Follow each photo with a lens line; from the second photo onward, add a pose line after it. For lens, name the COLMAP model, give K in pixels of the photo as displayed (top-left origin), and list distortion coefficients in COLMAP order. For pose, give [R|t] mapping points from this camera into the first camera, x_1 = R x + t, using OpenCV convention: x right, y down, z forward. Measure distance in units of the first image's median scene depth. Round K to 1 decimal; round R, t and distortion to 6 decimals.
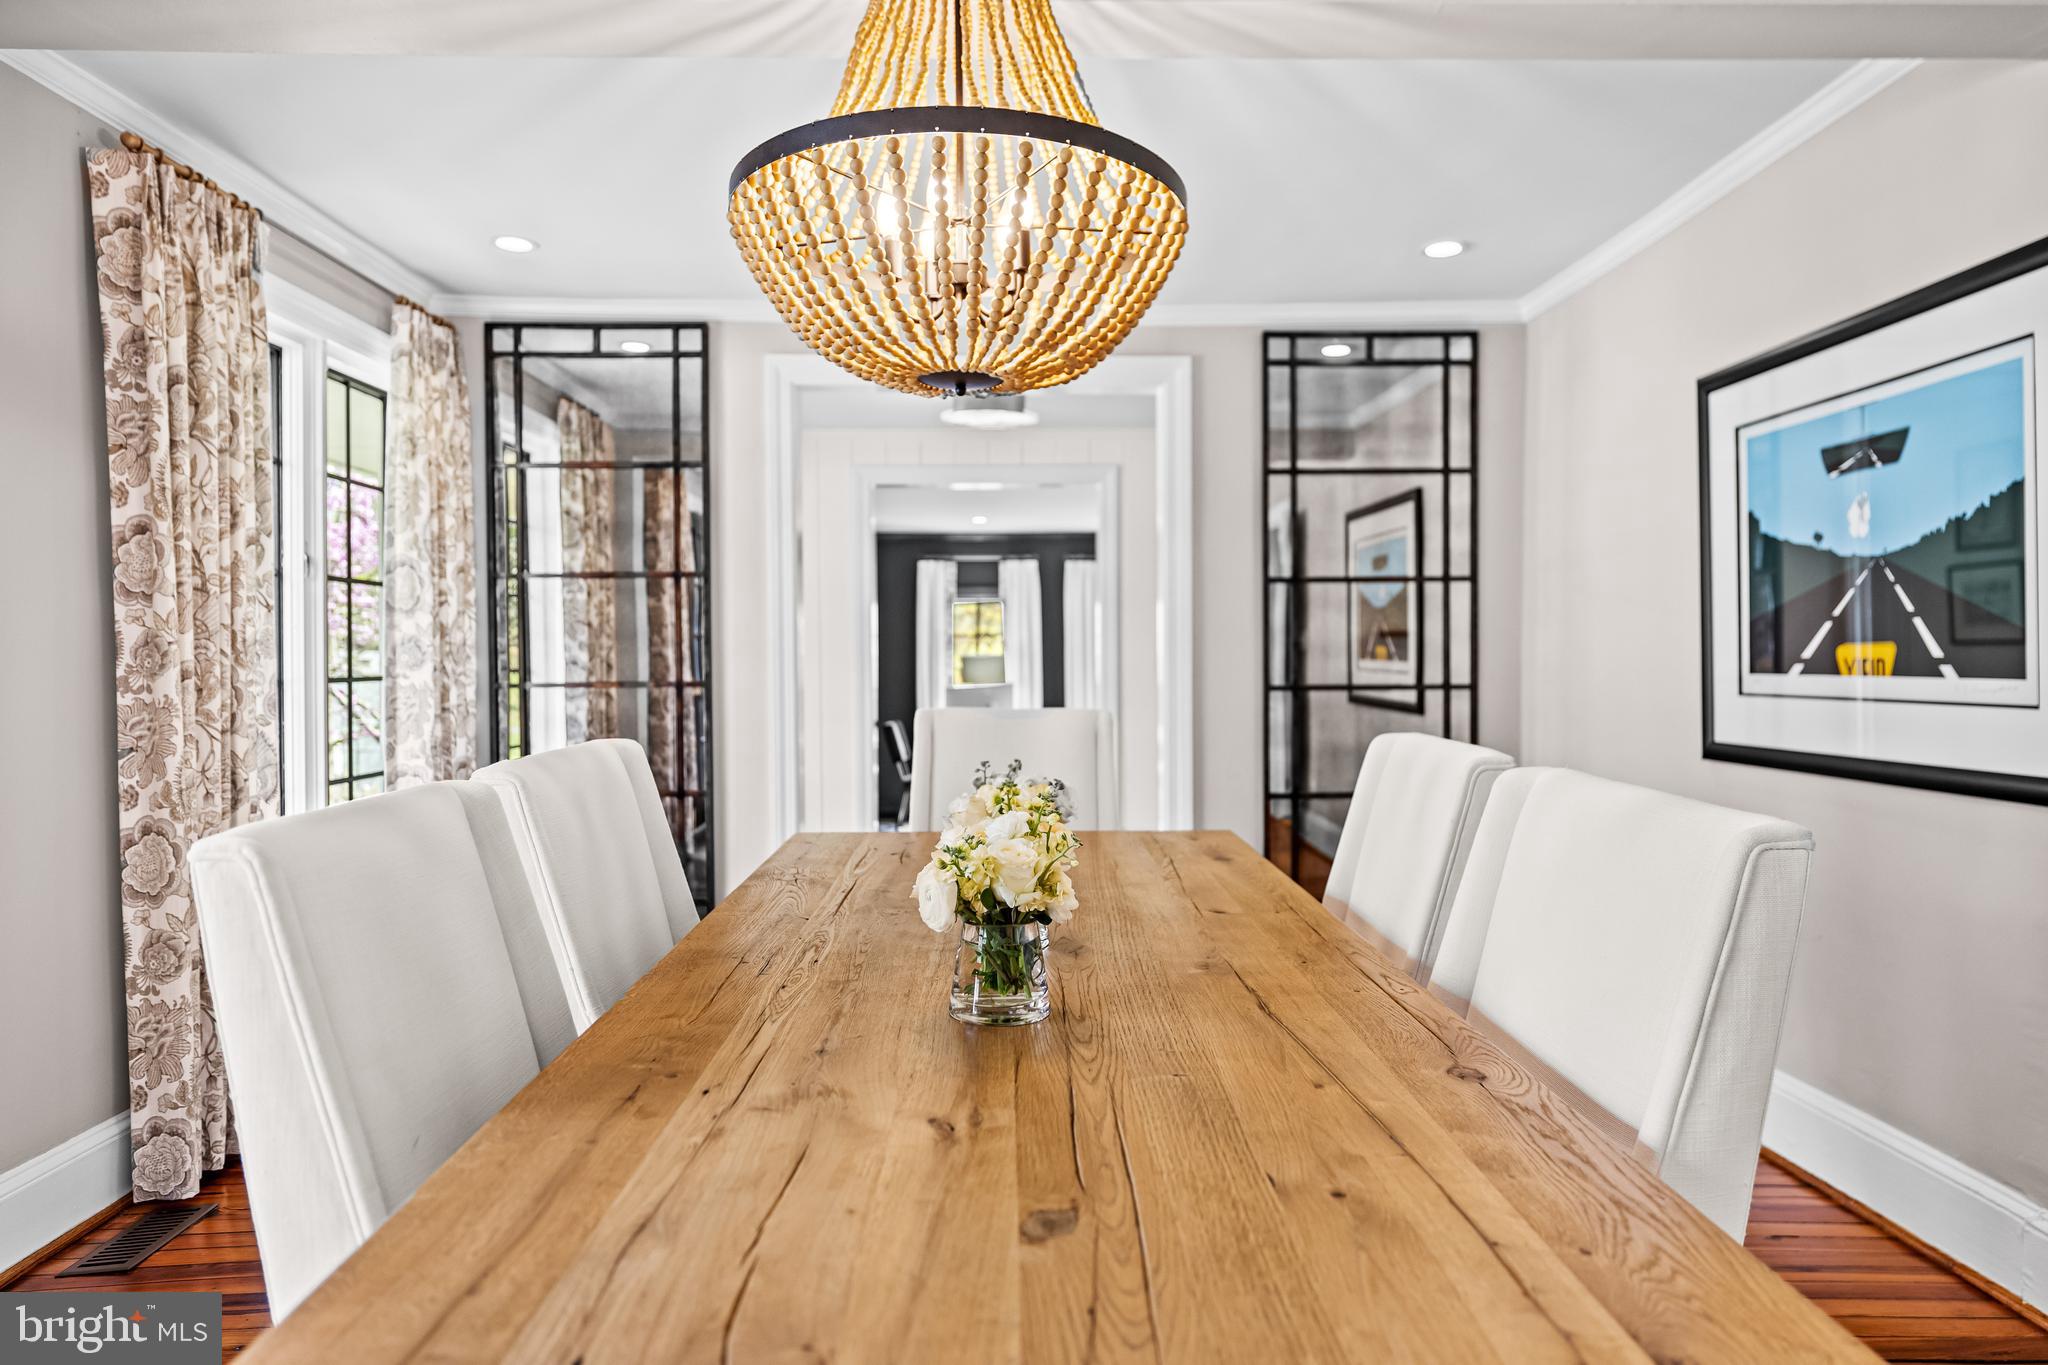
lens RADIAL K [[1259.3, 0, 1024.5], [0, 1259.3, 674.7], [0, 0, 1]] dist [-0.005923, 0.000491]
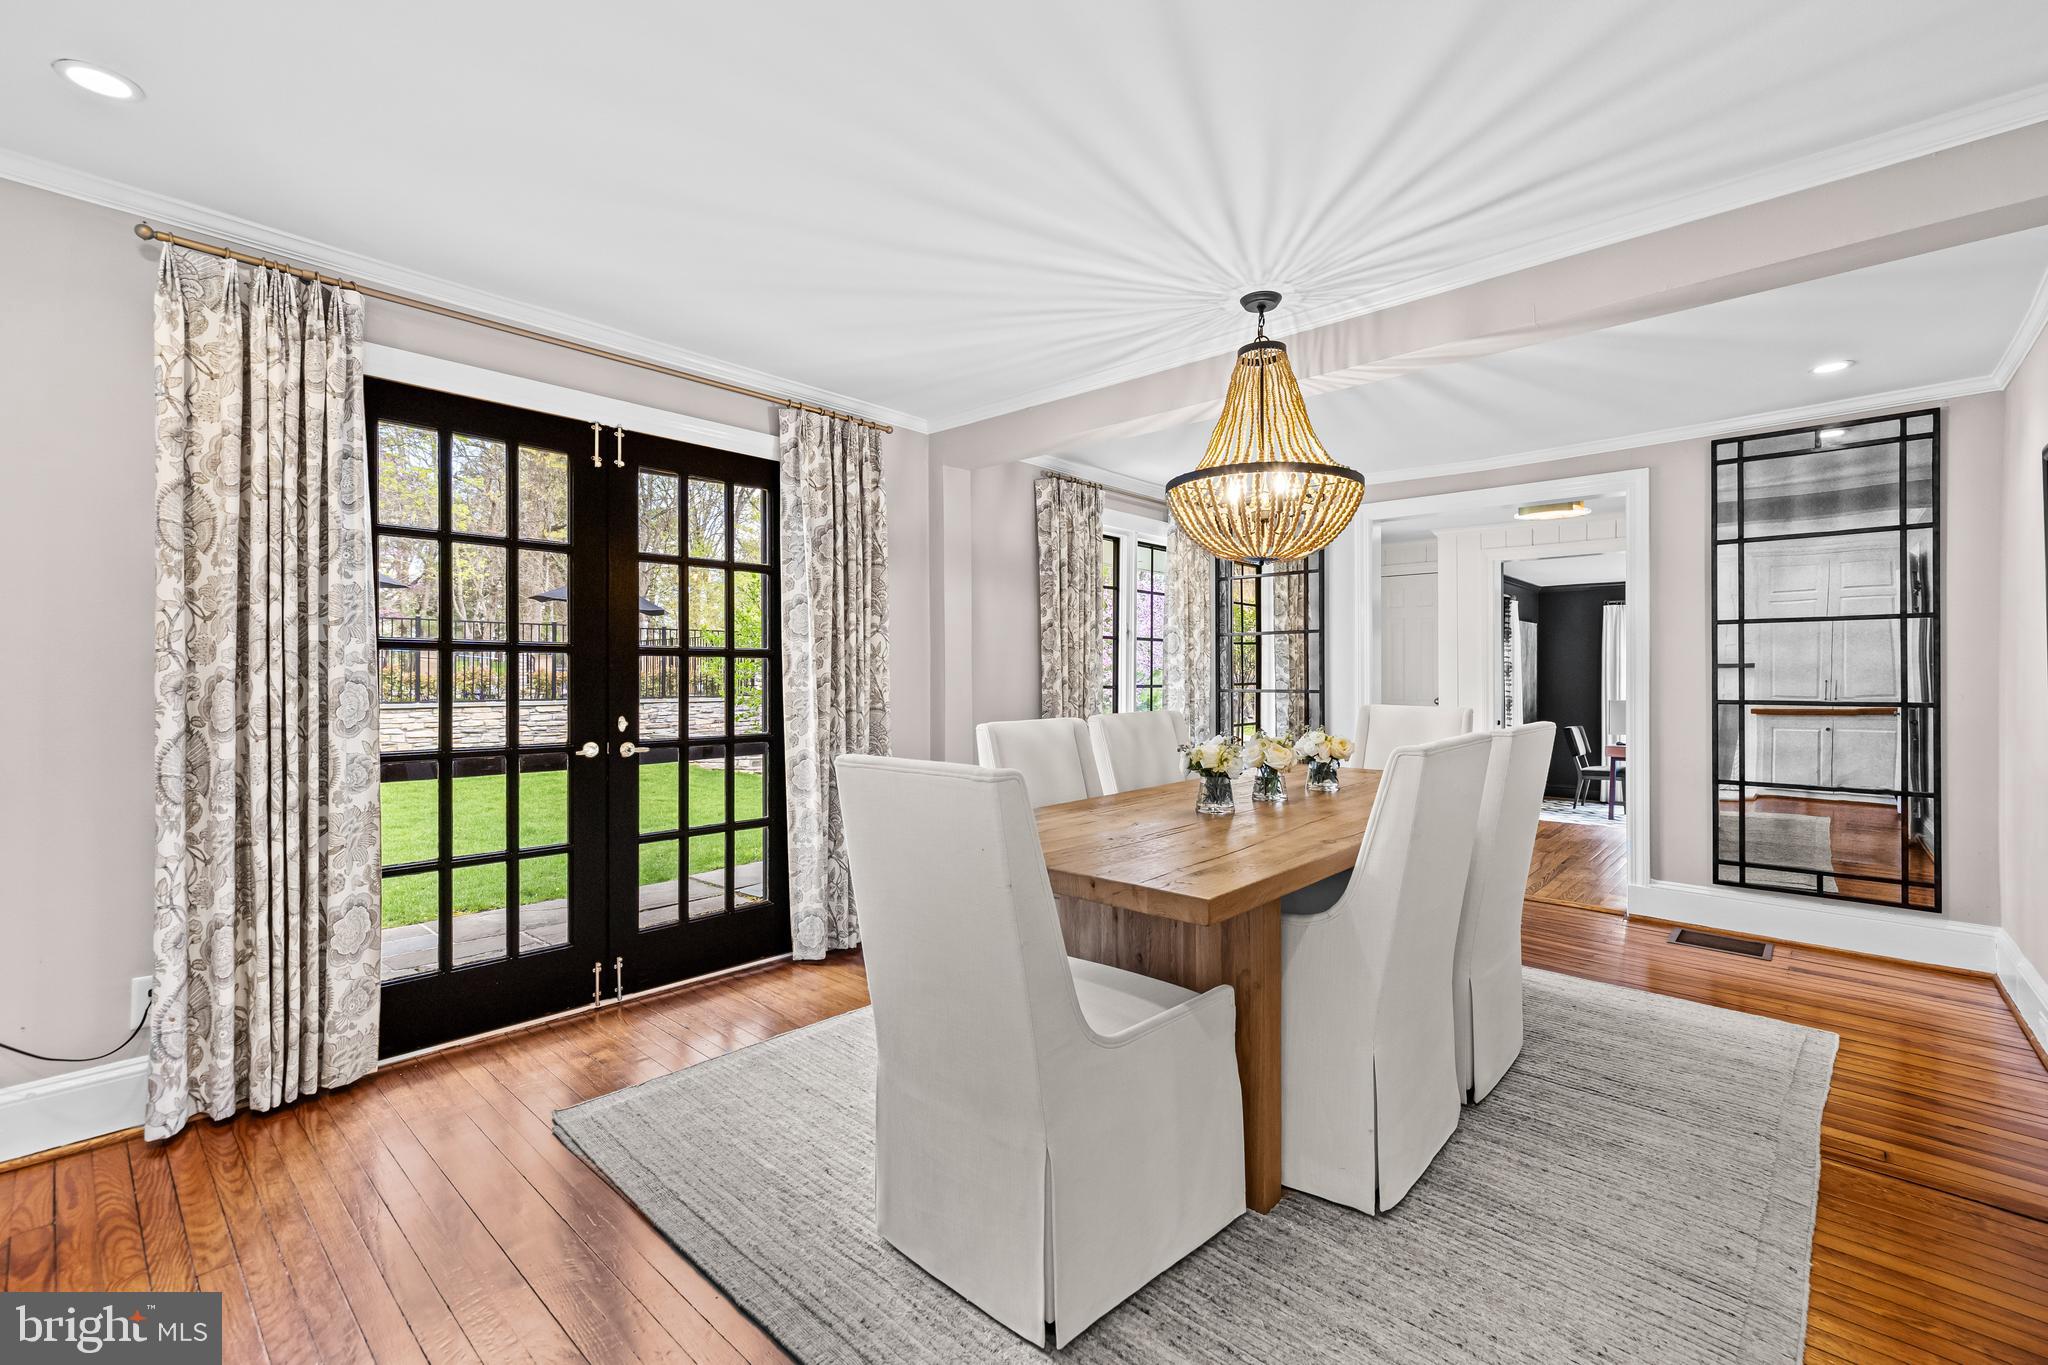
lens RADIAL K [[870.4, 0, 1026.0], [0, 870.4, 677.0], [0, 0, 1]] dist [0.004208, -0.001110]
pose [[0.727269, 0.004477, -0.686338, 0.436113], [-0.014108, 0.999865, -0.008428, 0.004774], [0.686208, 0.015812, 0.727234, -0.292608]]
